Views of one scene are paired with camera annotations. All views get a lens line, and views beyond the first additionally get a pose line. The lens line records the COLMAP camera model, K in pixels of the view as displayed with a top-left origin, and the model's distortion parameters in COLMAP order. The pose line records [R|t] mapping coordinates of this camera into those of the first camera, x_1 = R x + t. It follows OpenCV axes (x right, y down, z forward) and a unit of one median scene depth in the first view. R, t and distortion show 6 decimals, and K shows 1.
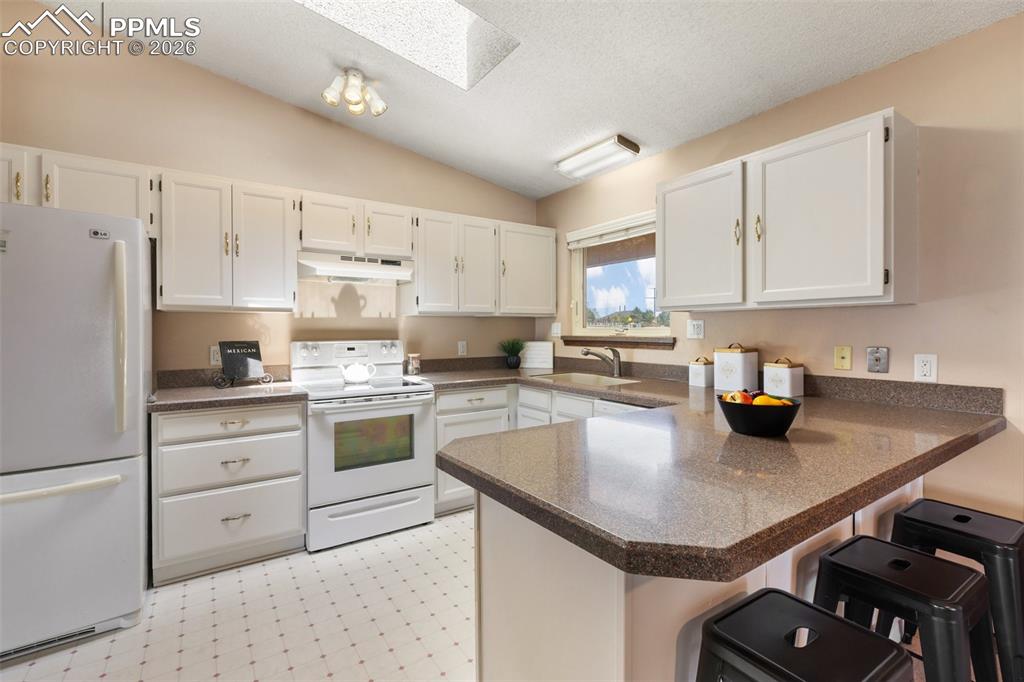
lens RADIAL K [[466.5, 0, 508.6], [0, 466.5, 333.7], [0, 0, 1]] dist [0.002062, 0.000140]
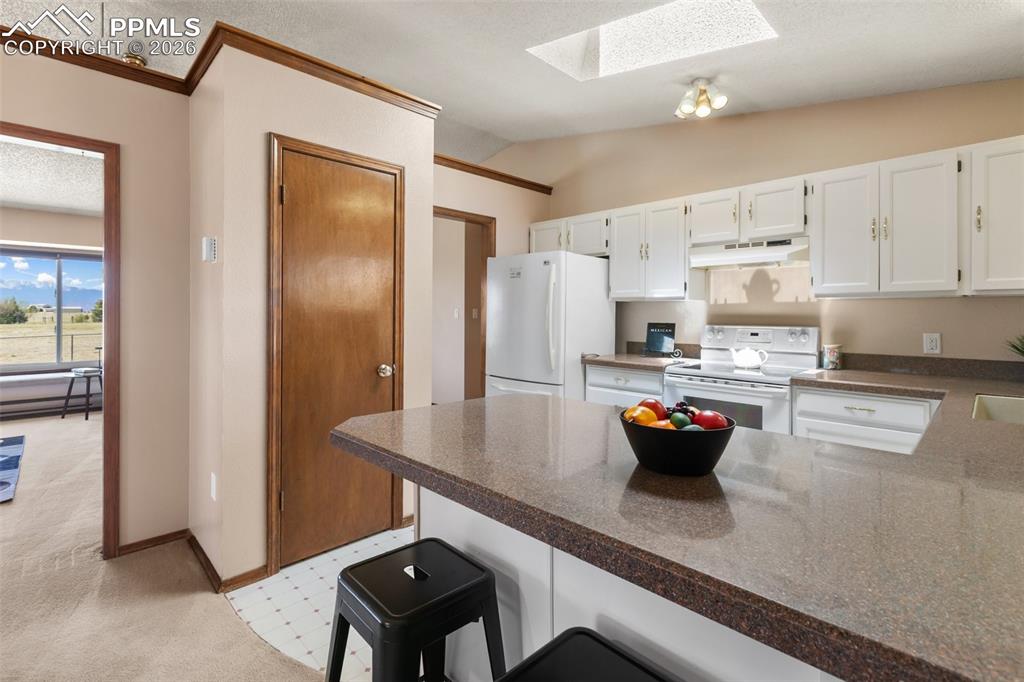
lens RADIAL K [[466.5, 0, 523.5], [0, 466.5, 315.6], [0, 0, 1]] dist [0.002062, 0.000140]
pose [[0.195323, 0.007379, -0.980711, 0.567255], [-0.014835, 0.999880, 0.004568, -0.004497], [0.980627, 0.013656, 0.195409, 0.326815]]
